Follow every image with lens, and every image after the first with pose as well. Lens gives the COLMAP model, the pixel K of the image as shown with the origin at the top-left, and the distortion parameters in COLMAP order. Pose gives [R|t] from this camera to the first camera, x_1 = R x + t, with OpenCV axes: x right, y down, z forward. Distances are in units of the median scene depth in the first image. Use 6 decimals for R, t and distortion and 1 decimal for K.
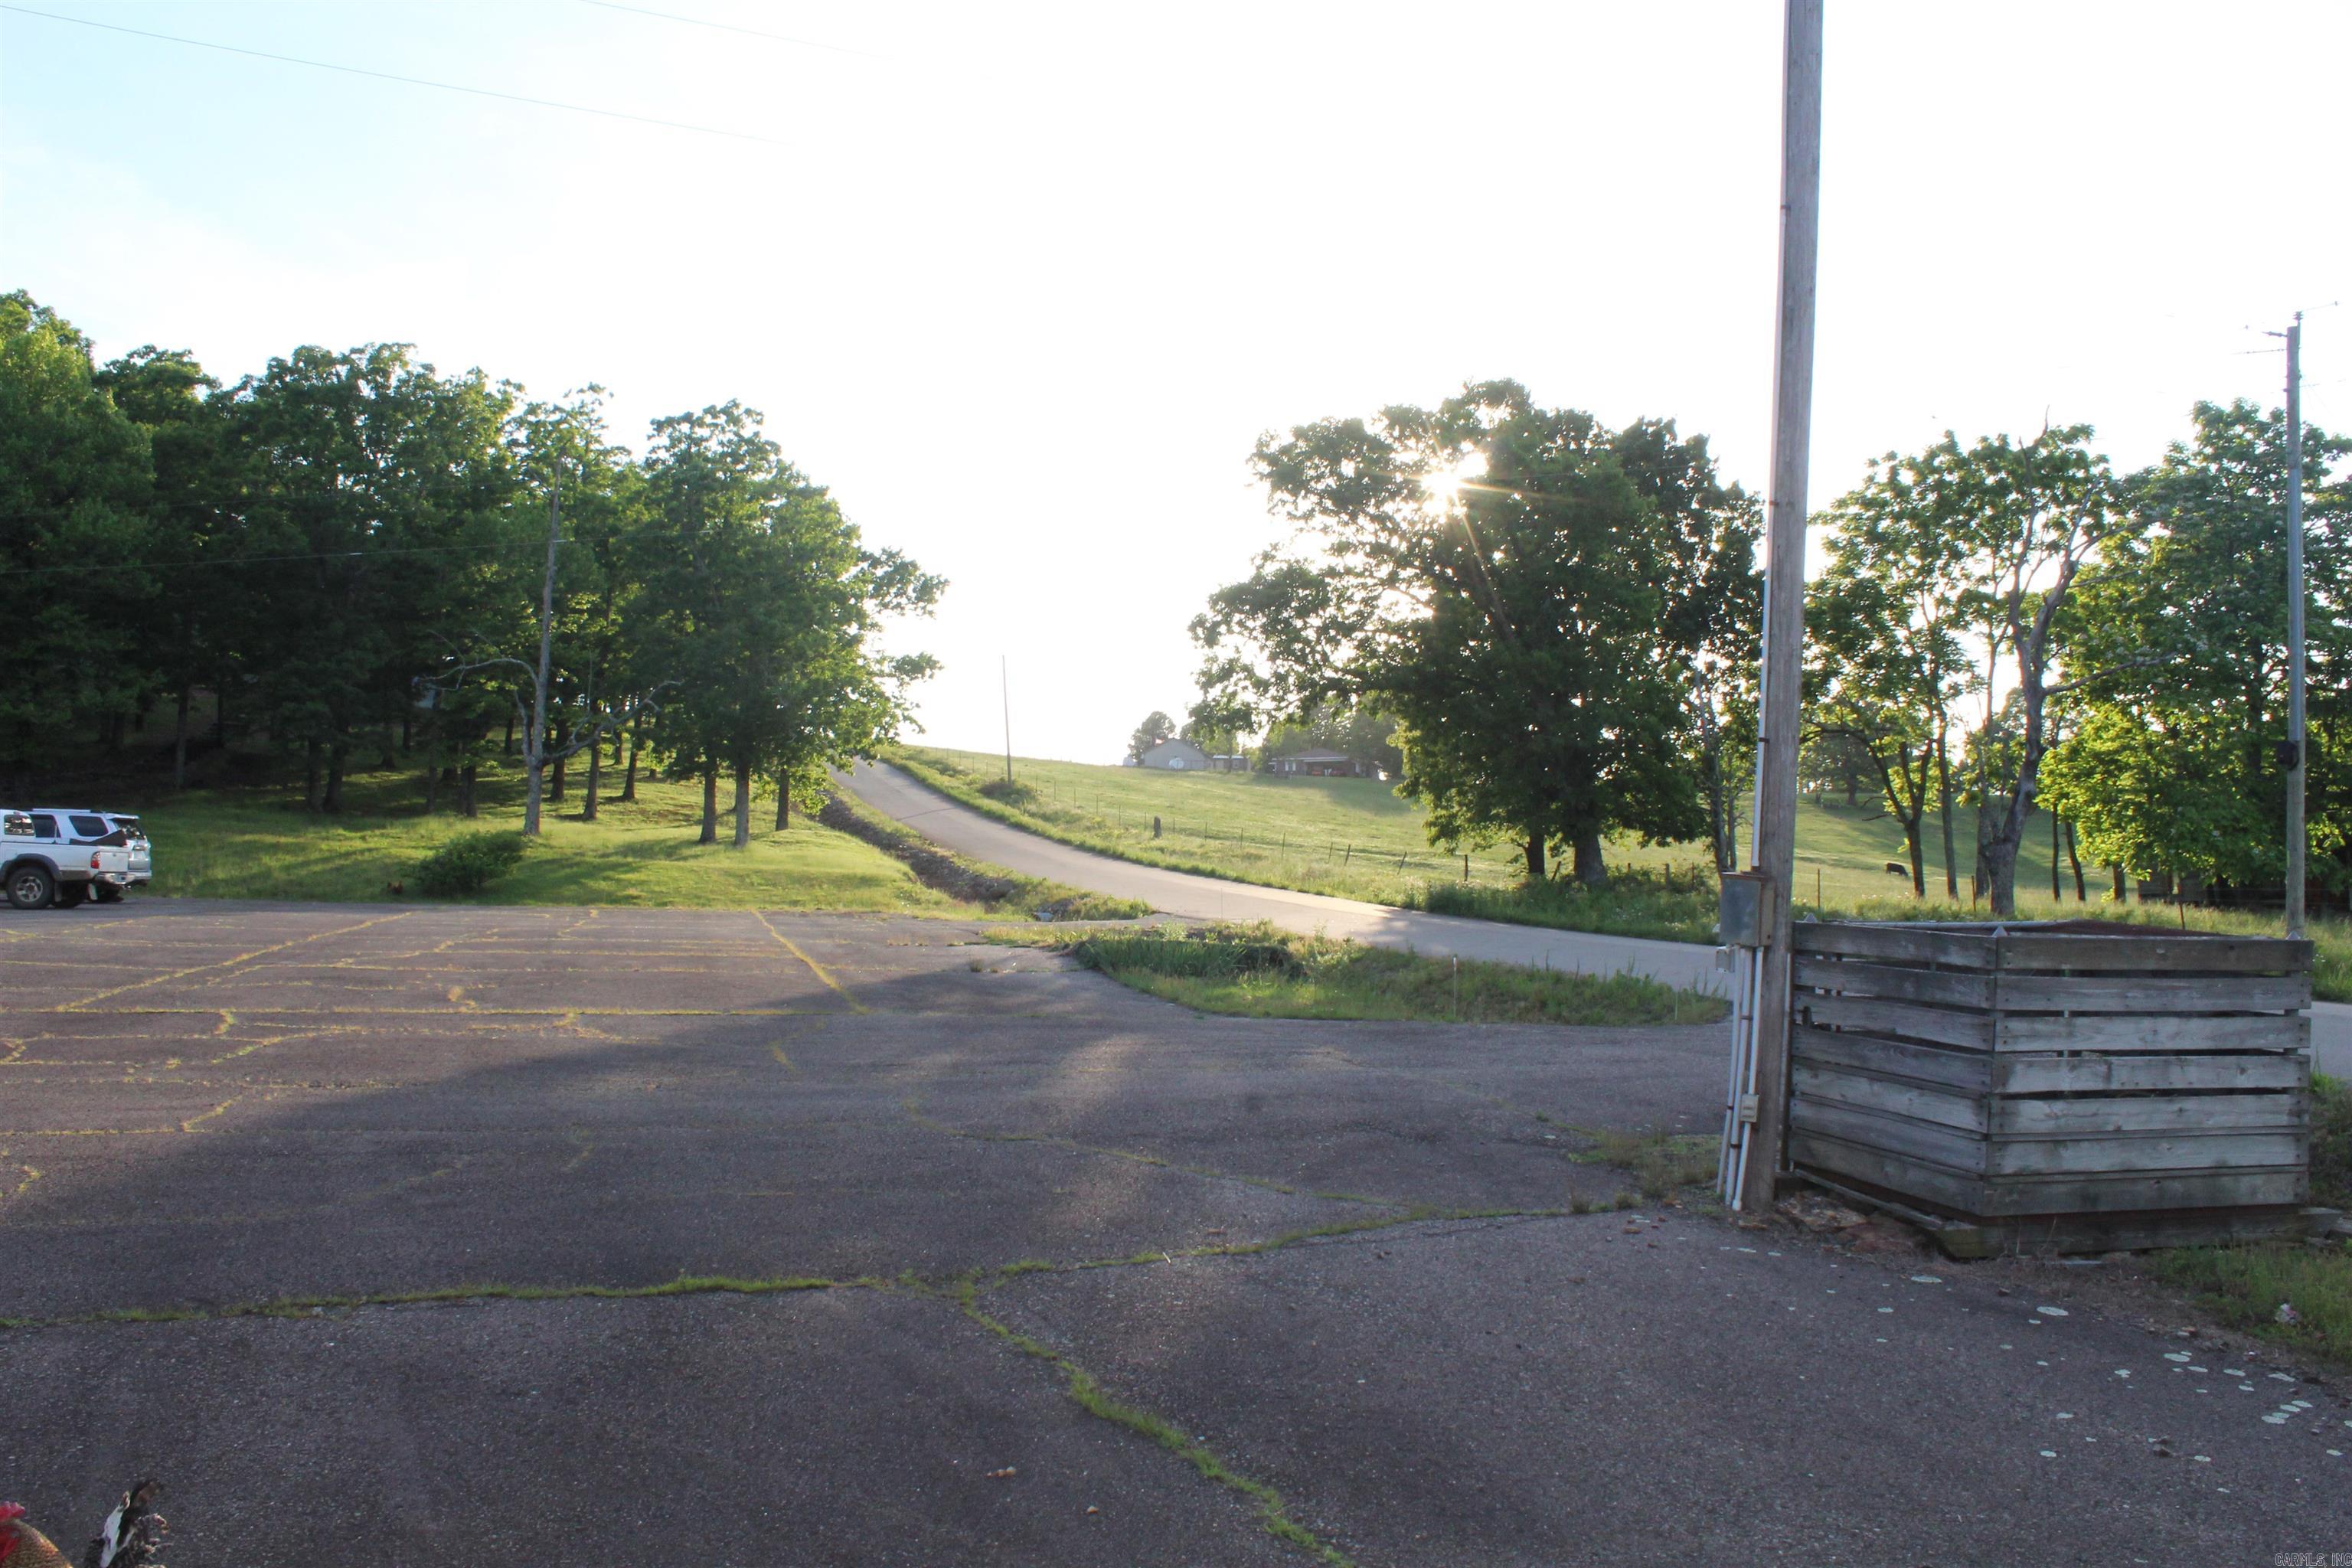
lens RADIAL K [[1970.8, 0, 1166.9], [0, 1970.8, 769.0], [0, 0, 1]] dist [-0.172837, 0.155520]
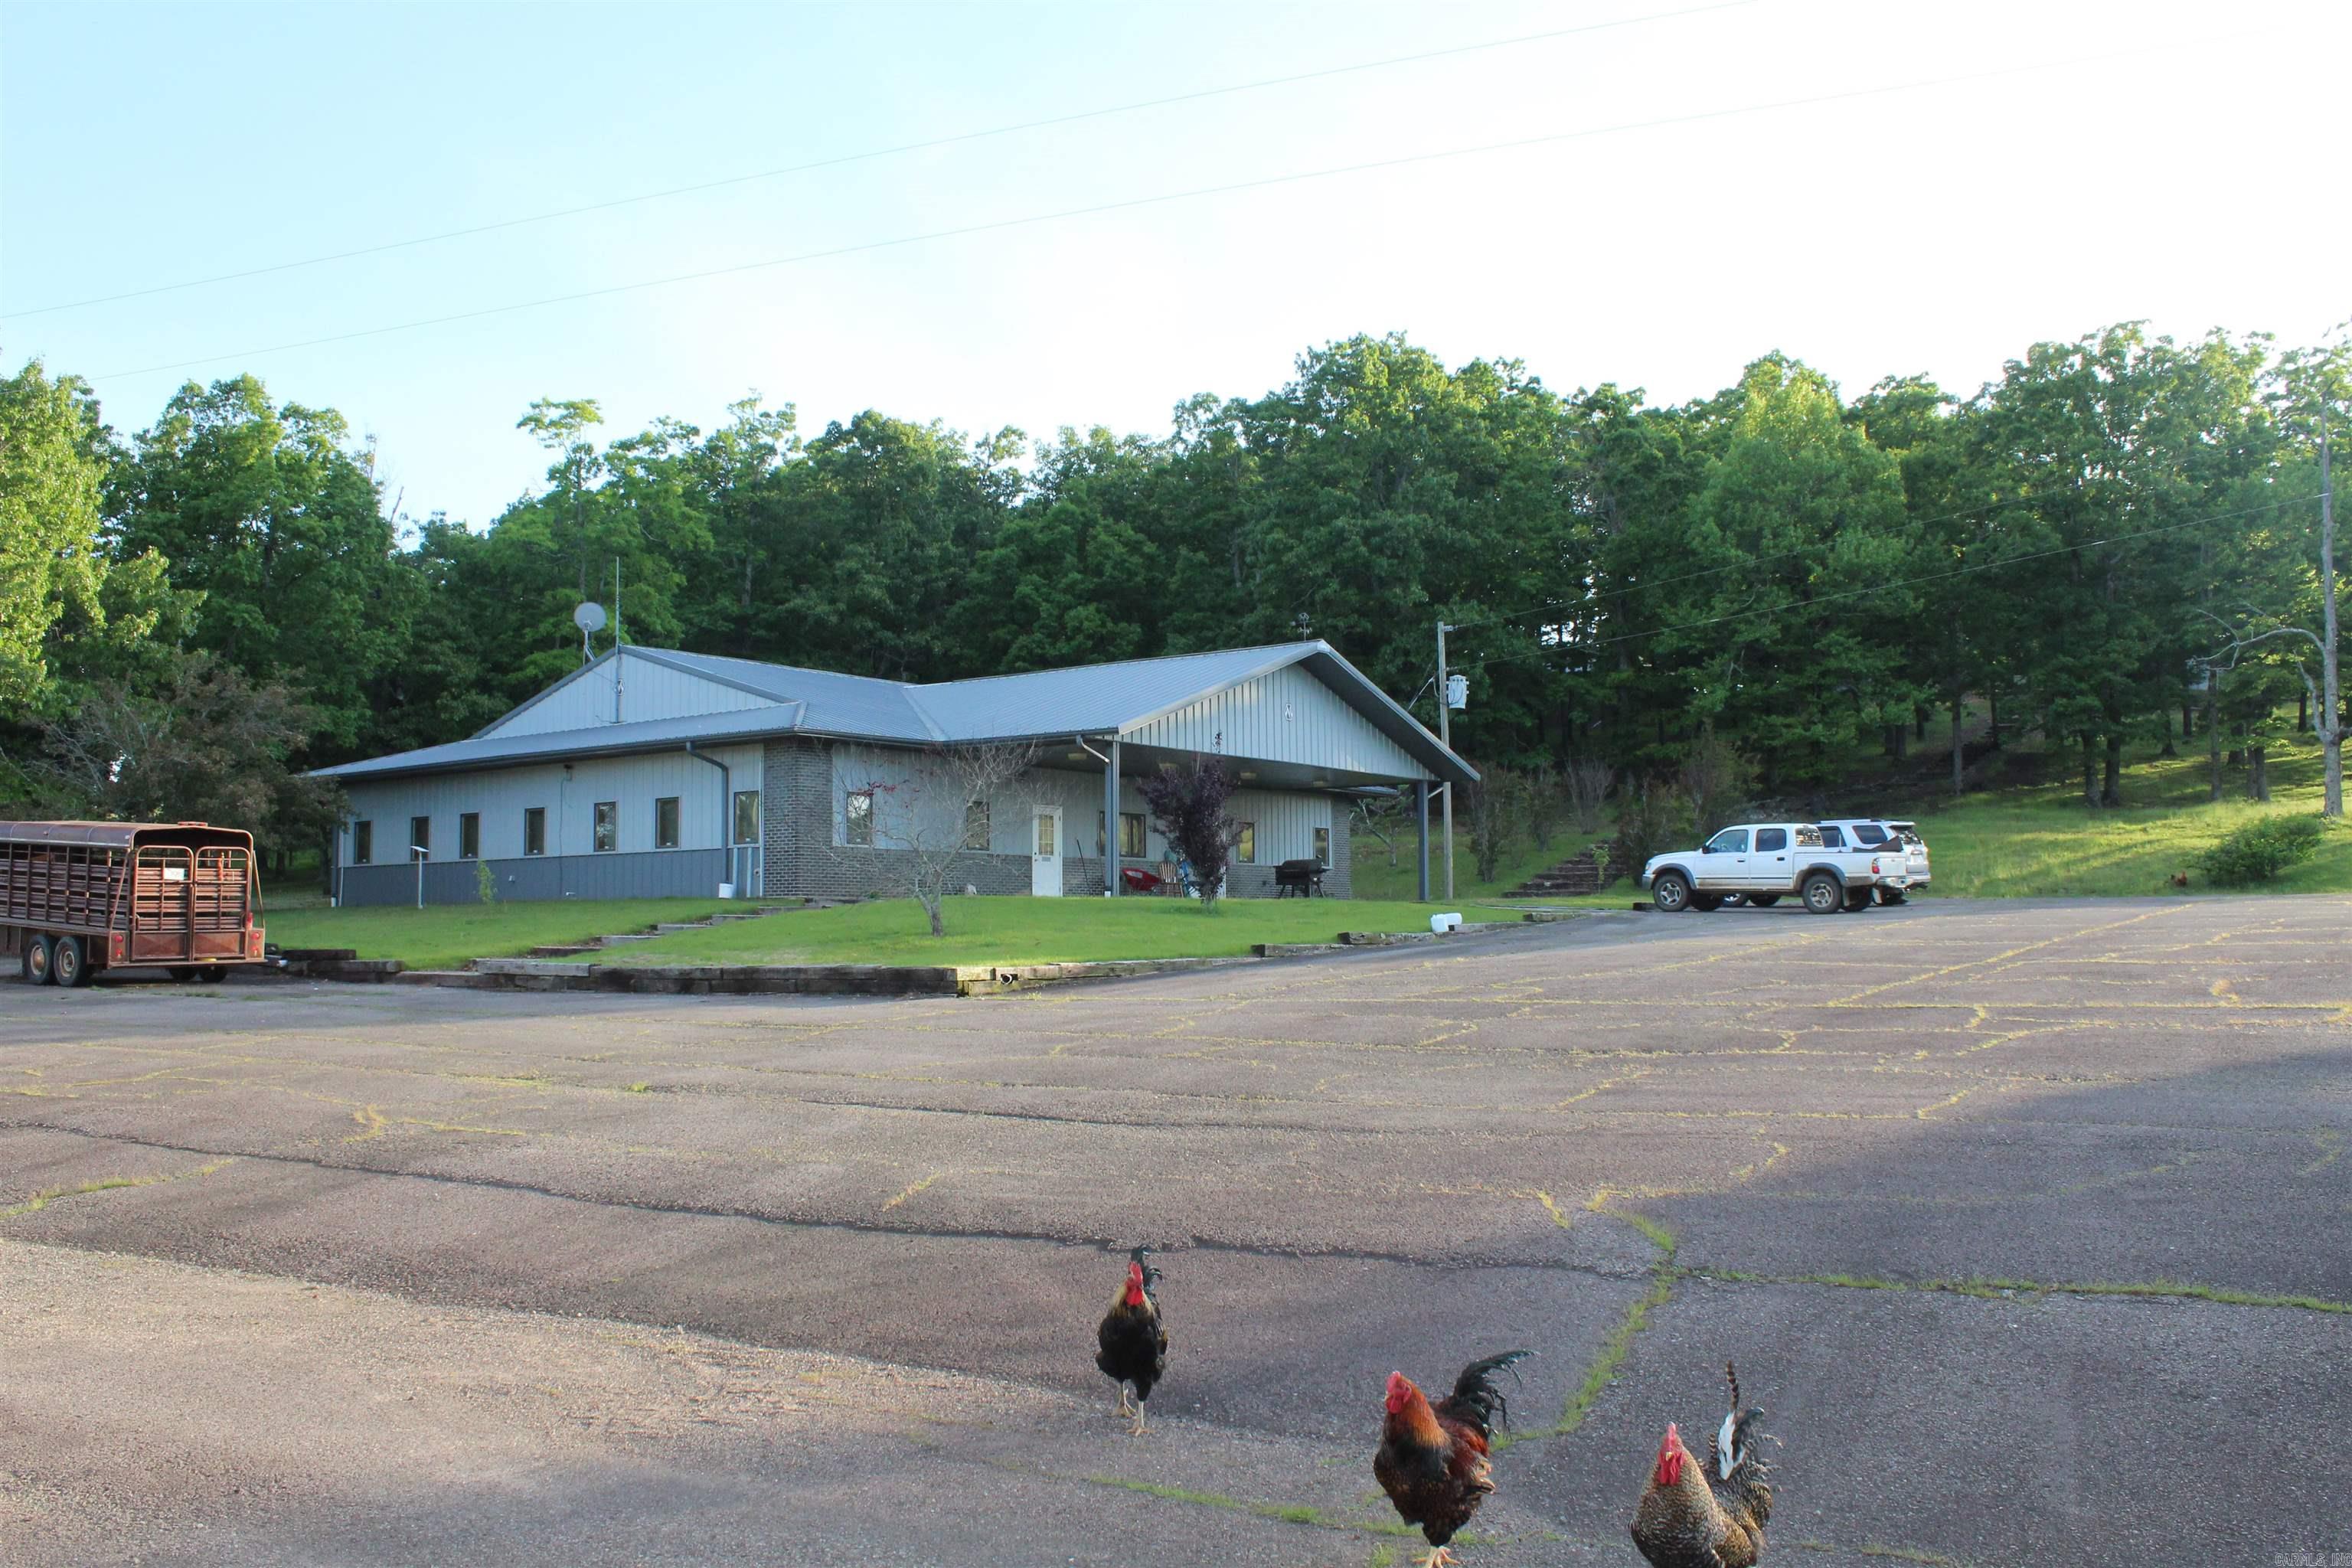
lens RADIAL K [[1970.8, 0, 1166.9], [0, 1970.8, 769.0], [0, 0, 1]] dist [-0.172837, 0.155520]
pose [[0.638588, -0.074753, -0.765910, 0.007723], [0.075727, 0.996545, -0.034125, 0.000337], [0.765814, -0.036208, 0.642042, 0.000078]]
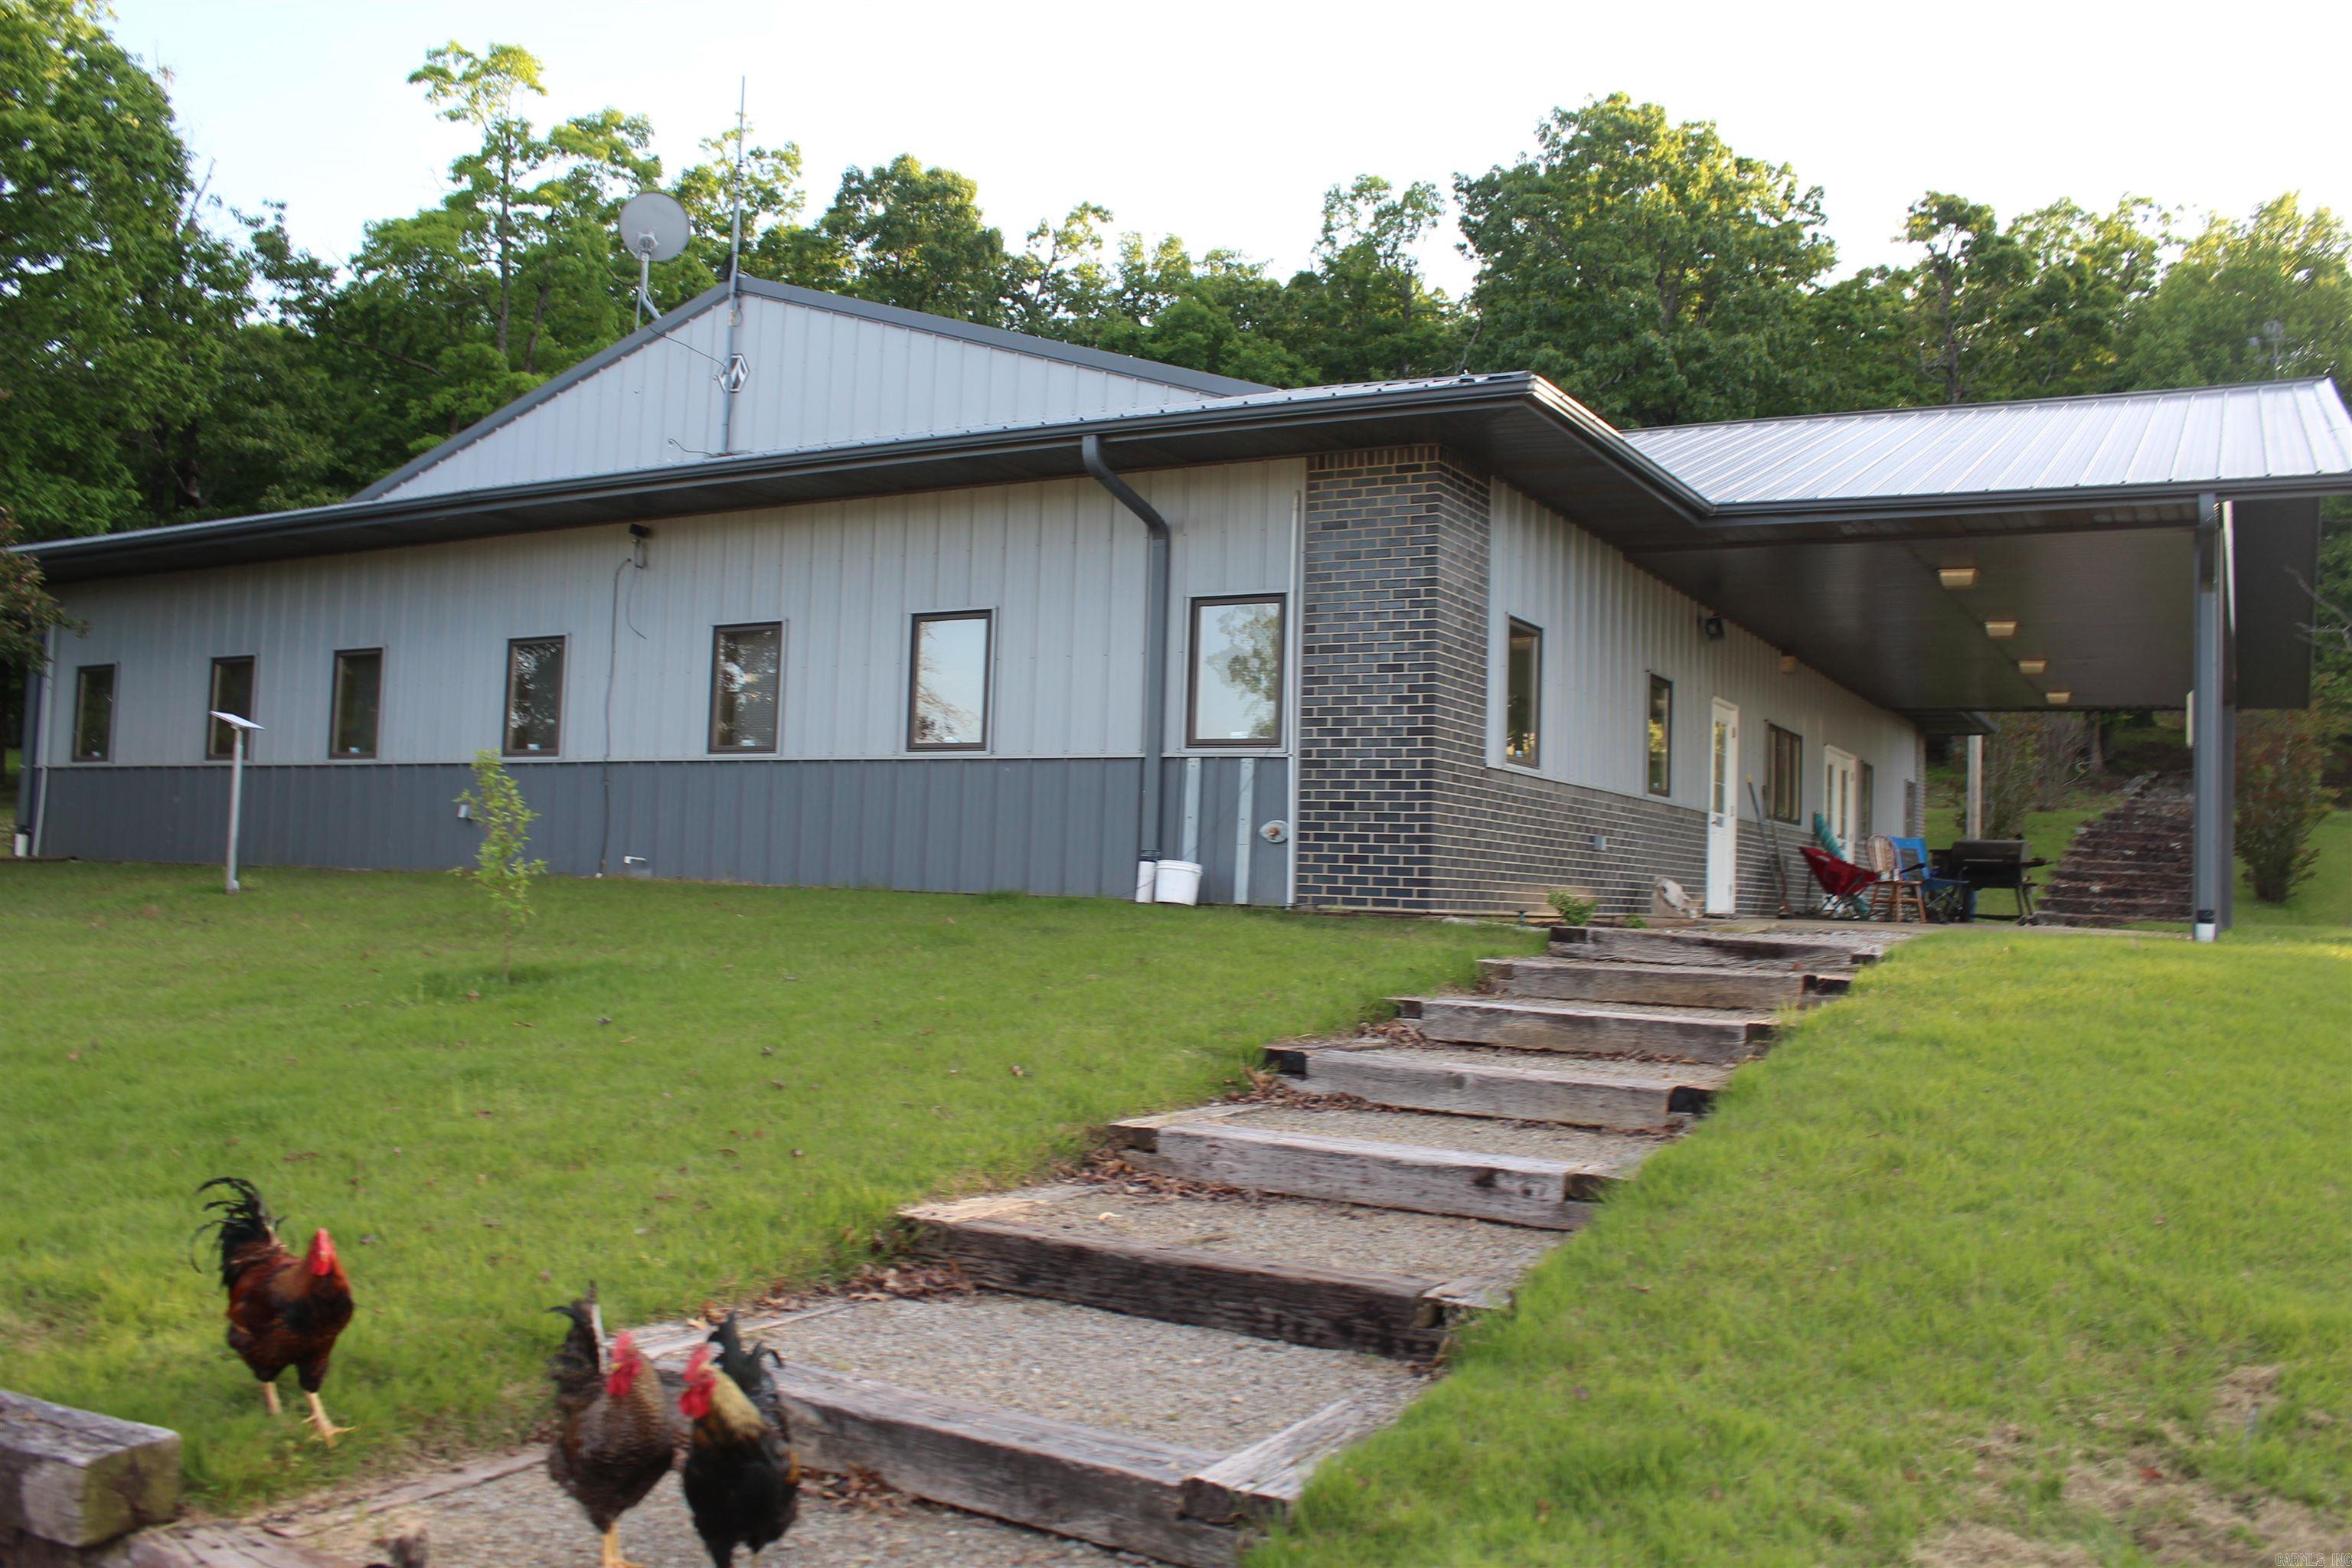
lens RADIAL K [[1963.4, 0, 1164.9], [0, 1963.4, 775.4], [0, 0, 1]] dist [-0.167995, 0.153340]
pose [[0.711803, -0.020630, -0.702077, -0.421652], [0.027615, 0.999618, -0.001375, -0.004182], [0.701837, -0.018409, 0.712100, 0.141481]]
